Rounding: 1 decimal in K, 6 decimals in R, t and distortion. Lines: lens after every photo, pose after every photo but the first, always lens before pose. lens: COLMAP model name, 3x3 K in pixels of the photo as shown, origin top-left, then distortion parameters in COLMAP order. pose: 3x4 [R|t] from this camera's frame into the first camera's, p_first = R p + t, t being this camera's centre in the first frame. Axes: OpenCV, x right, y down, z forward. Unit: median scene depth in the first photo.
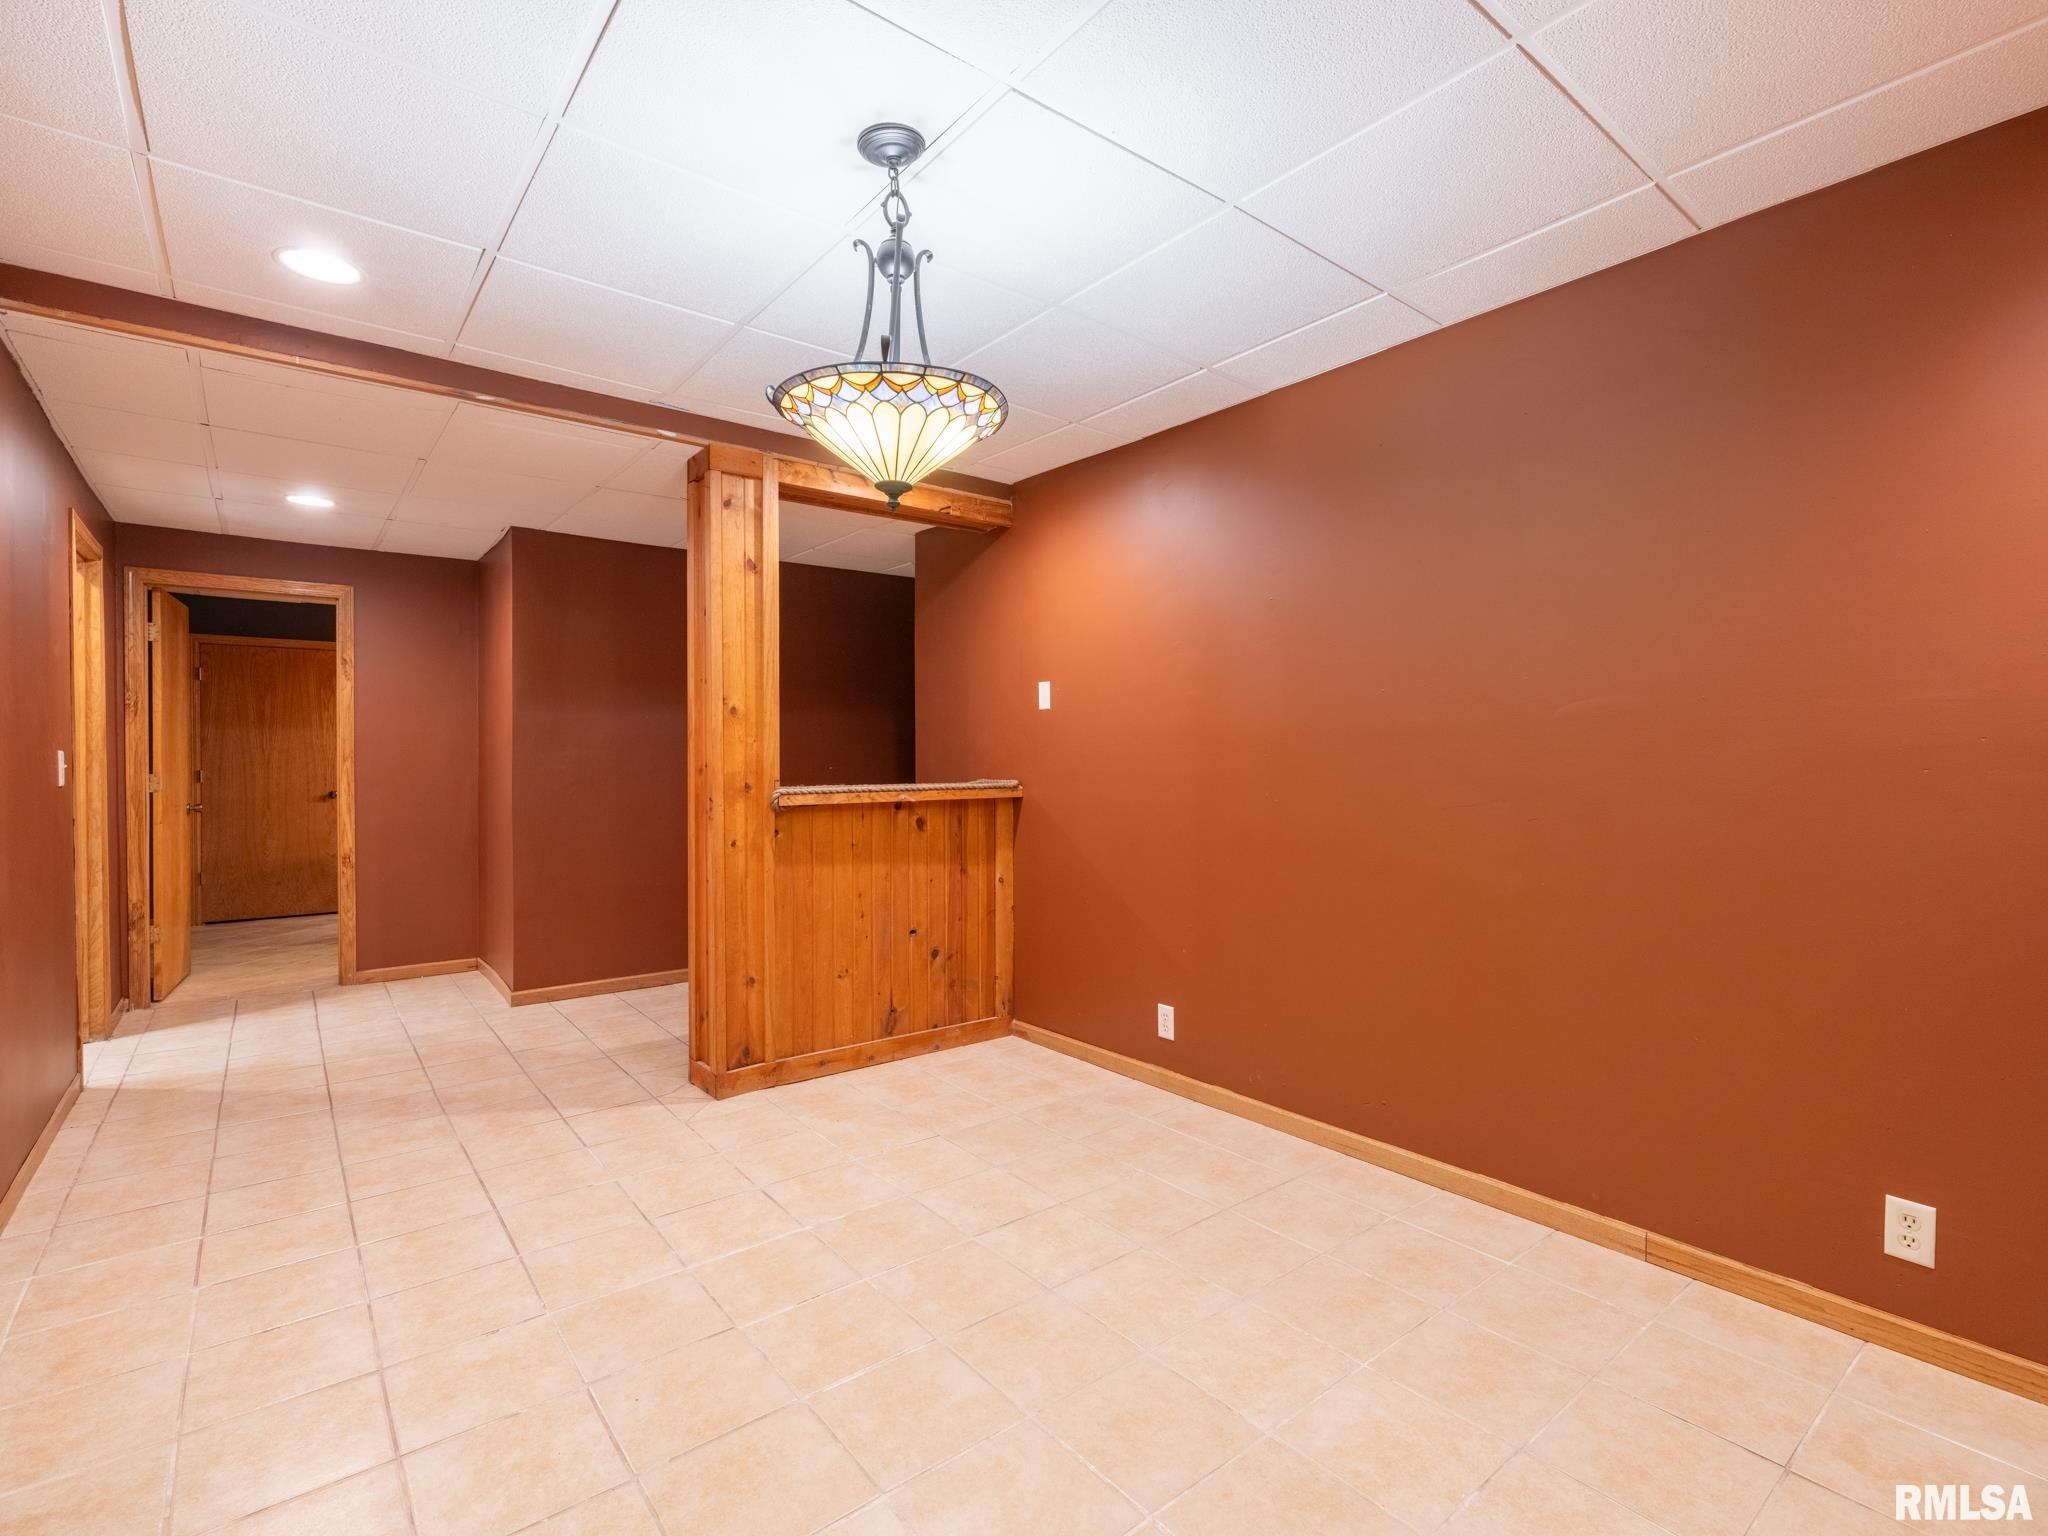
lens RADIAL K [[934.1, 0, 1011.4], [0, 934.1, 770.2], [0, 0, 1]] dist [-0.012394, 0.013072]
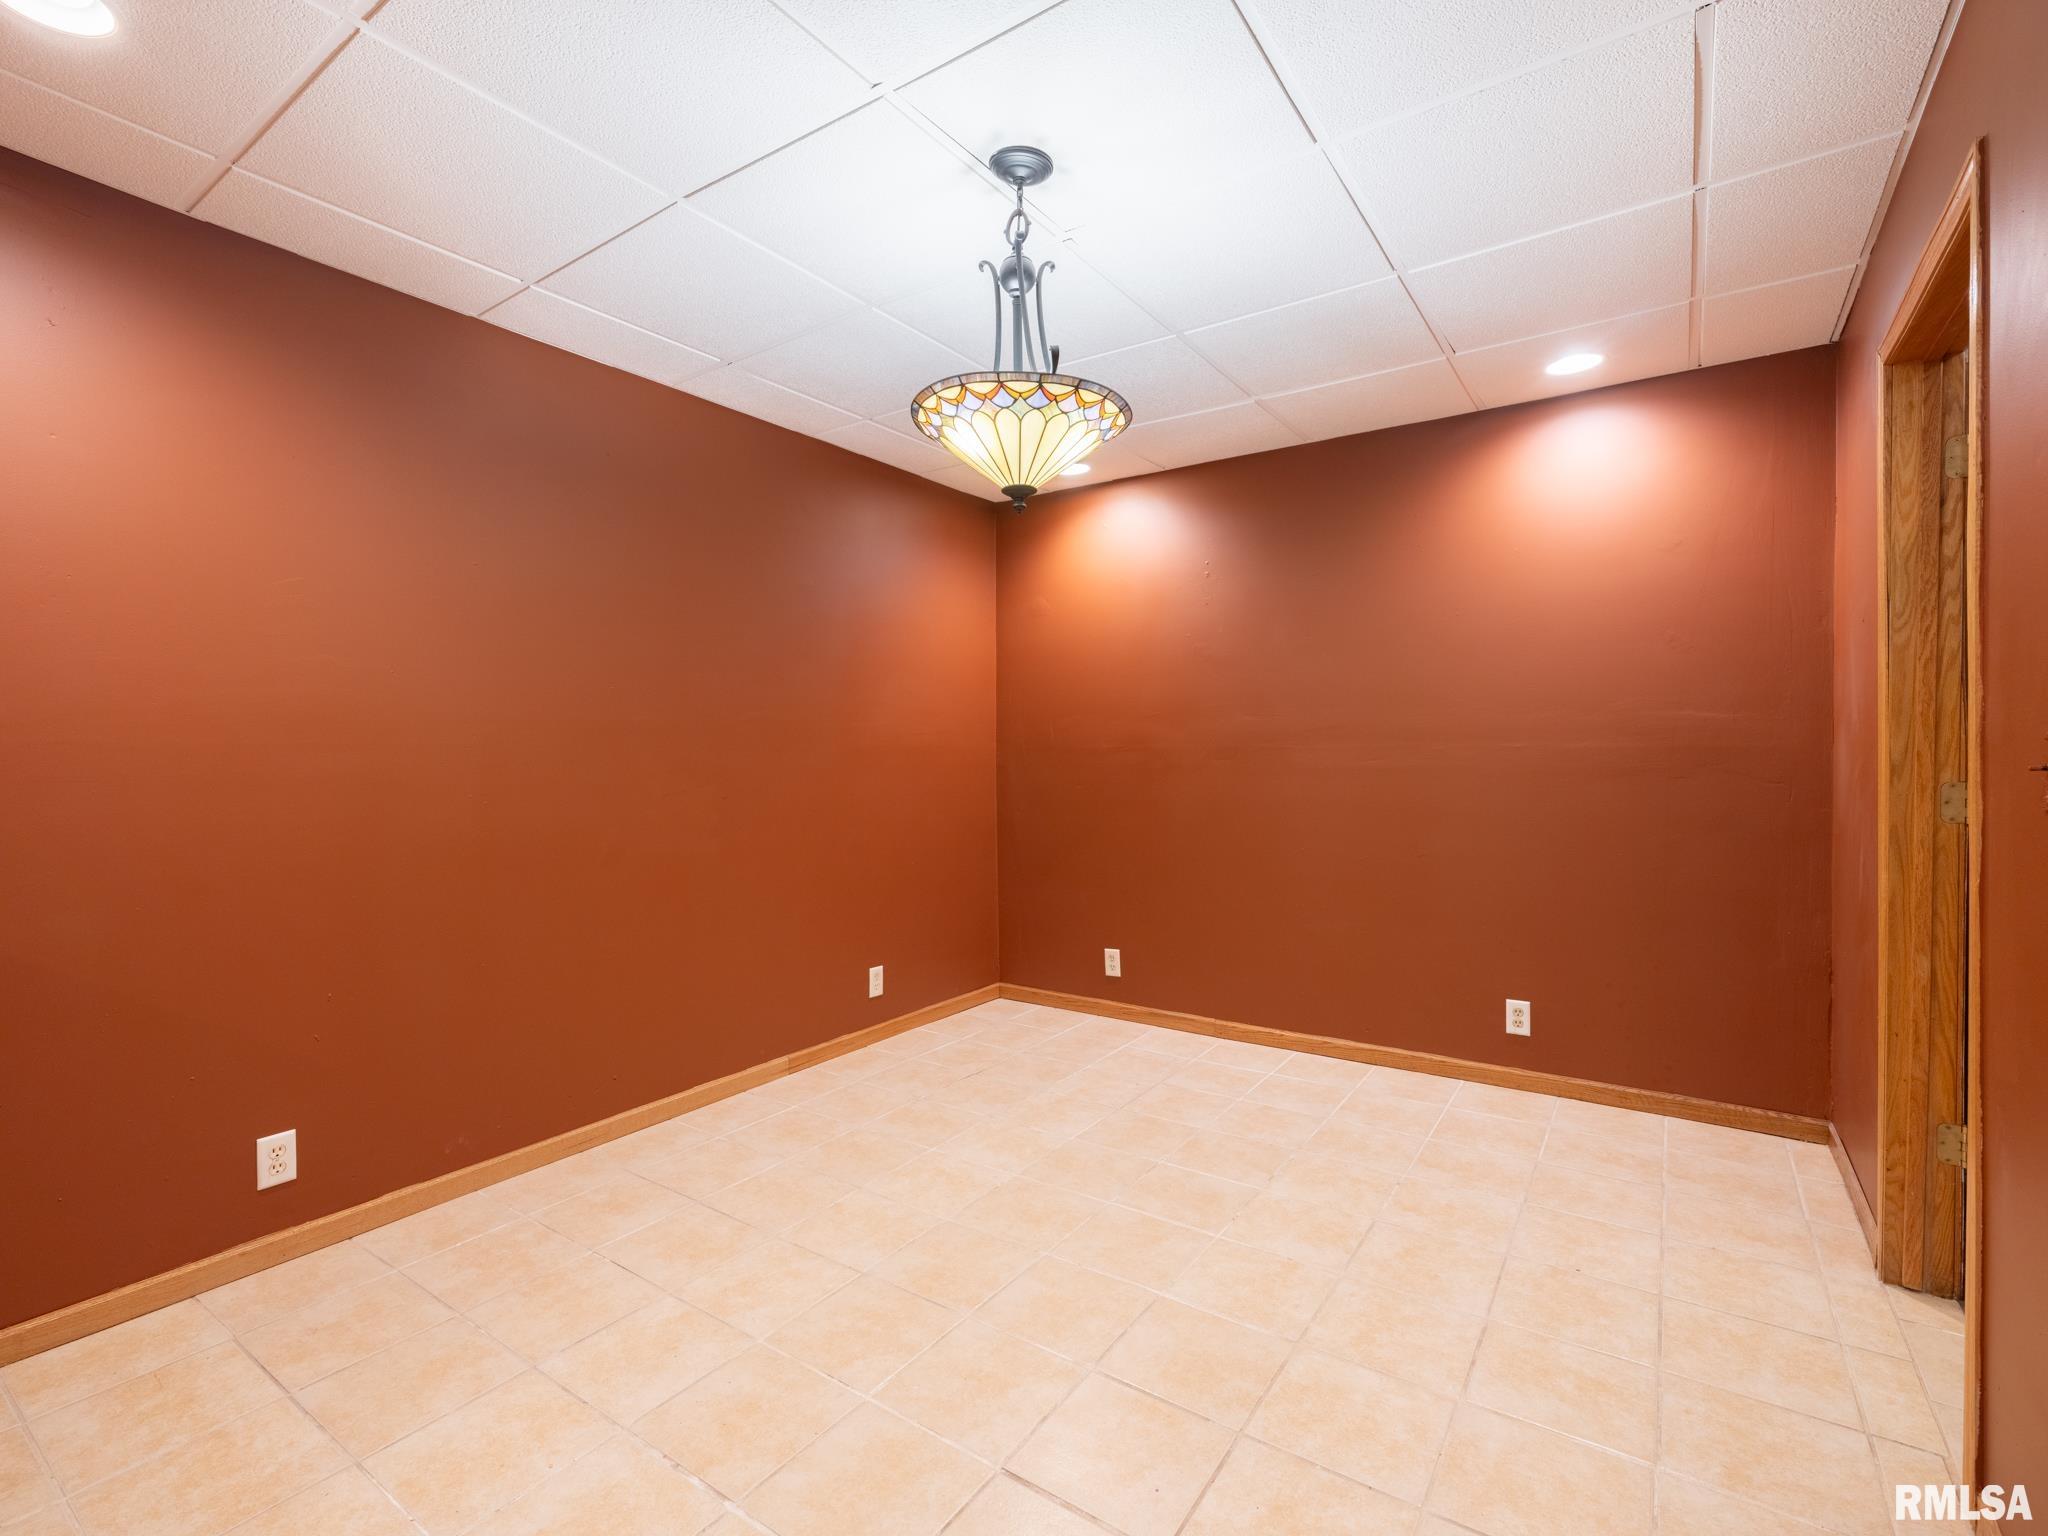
lens RADIAL K [[934.1, 0, 1011.4], [0, 934.1, 770.2], [0, 0, 1]] dist [-0.012394, 0.013072]
pose [[-0.273205, -0.019357, 0.961761, -0.853088], [0.004753, 0.999758, 0.021472, -0.019381], [-0.961944, 0.010438, -0.273047, 0.972200]]
